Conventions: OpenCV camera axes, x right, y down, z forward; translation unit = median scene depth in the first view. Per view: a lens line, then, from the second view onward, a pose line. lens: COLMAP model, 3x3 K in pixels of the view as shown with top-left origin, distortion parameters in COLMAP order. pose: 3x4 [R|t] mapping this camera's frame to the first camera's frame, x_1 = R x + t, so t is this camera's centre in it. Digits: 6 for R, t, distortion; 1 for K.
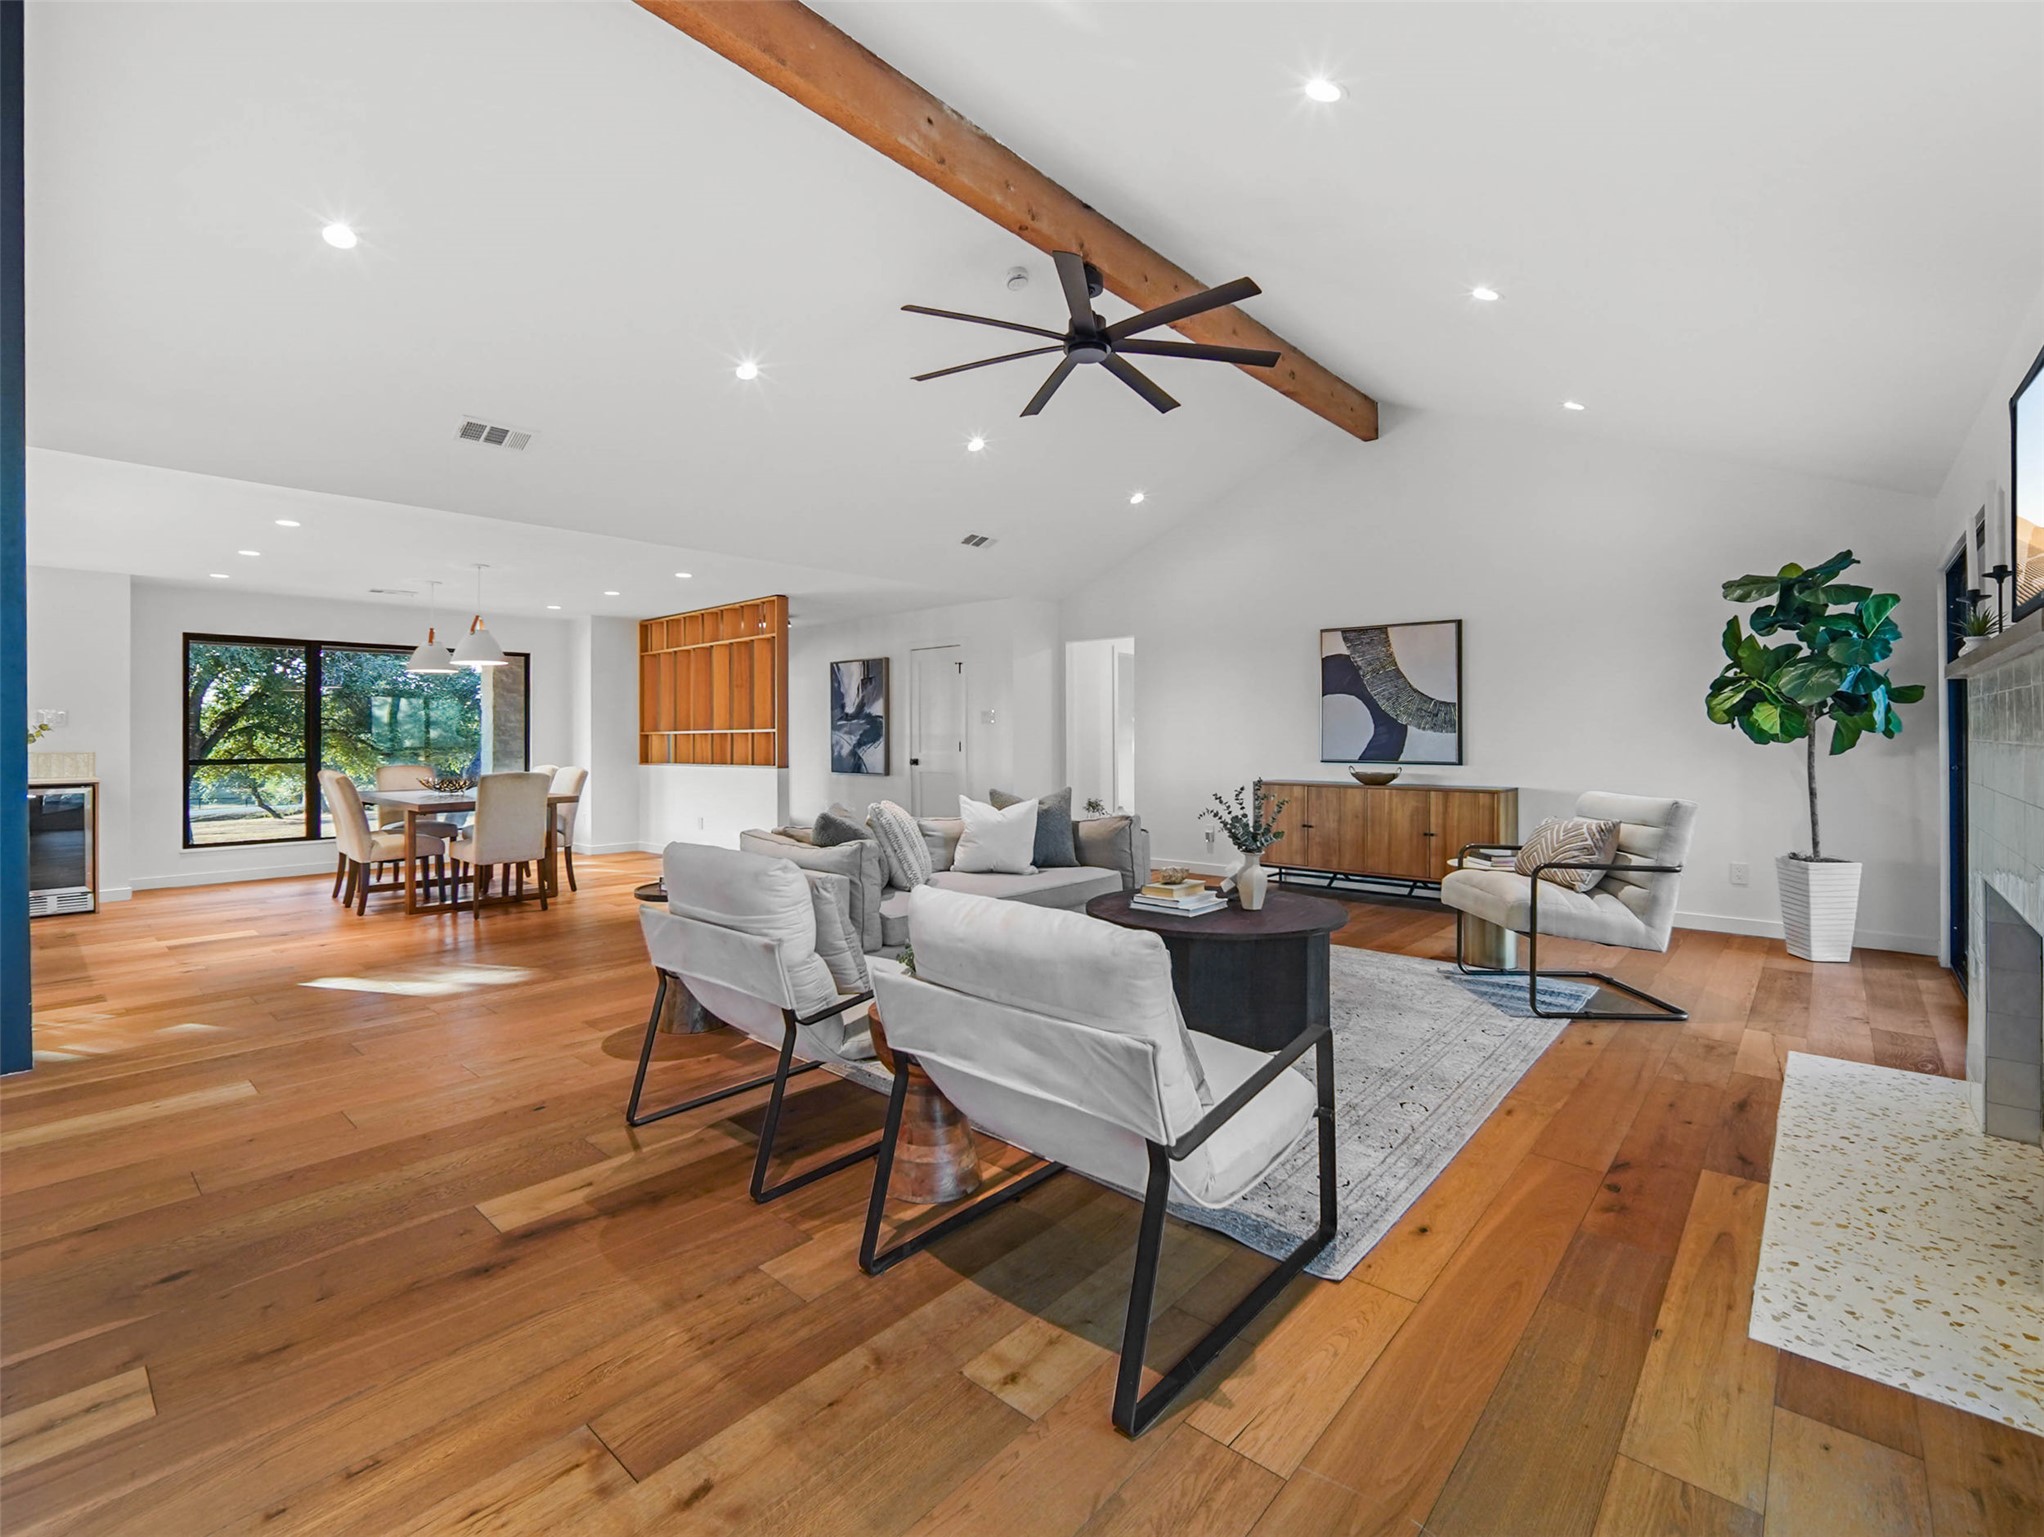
lens RADIAL K [[916.6, 0, 1018.9], [0, 916.6, 739.7], [0, 0, 1]] dist [-0.013367, -0.000003]
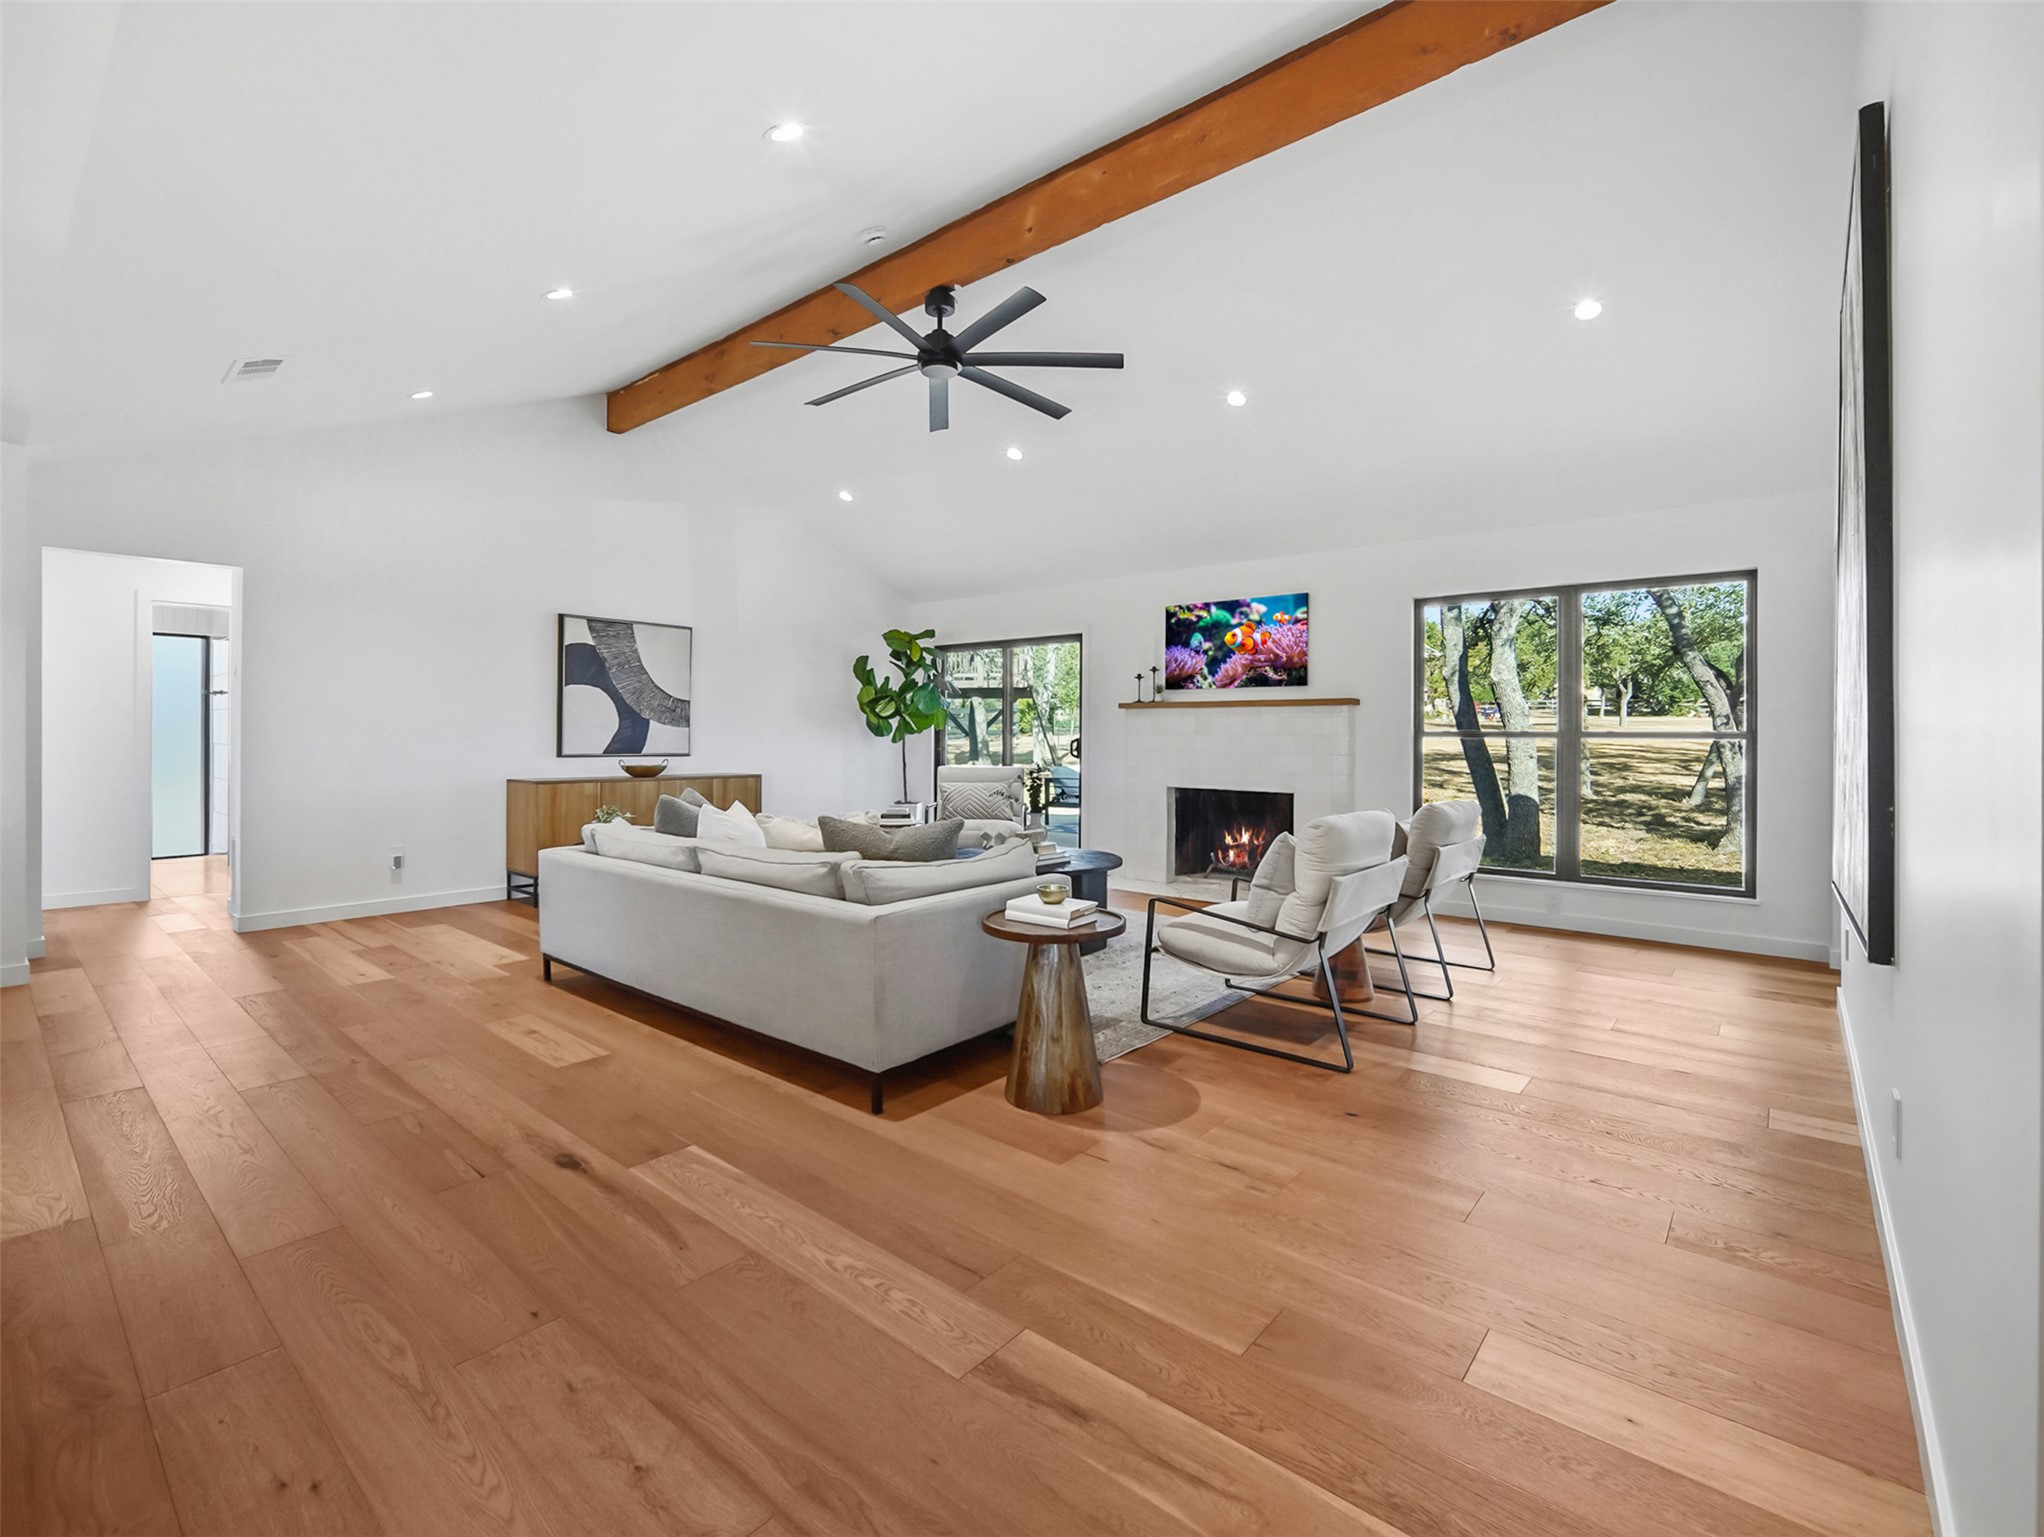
lens RADIAL K [[921.8, 0, 1018.5], [0, 921.8, 737.5], [0, 0, 1]] dist [-0.014939, 0.000498]
pose [[-0.023202, 0.001398, 0.999730, -0.672122], [-0.004112, 0.999990, -0.001494, 0.004815], [-0.999722, -0.004146, -0.023196, 0.621435]]
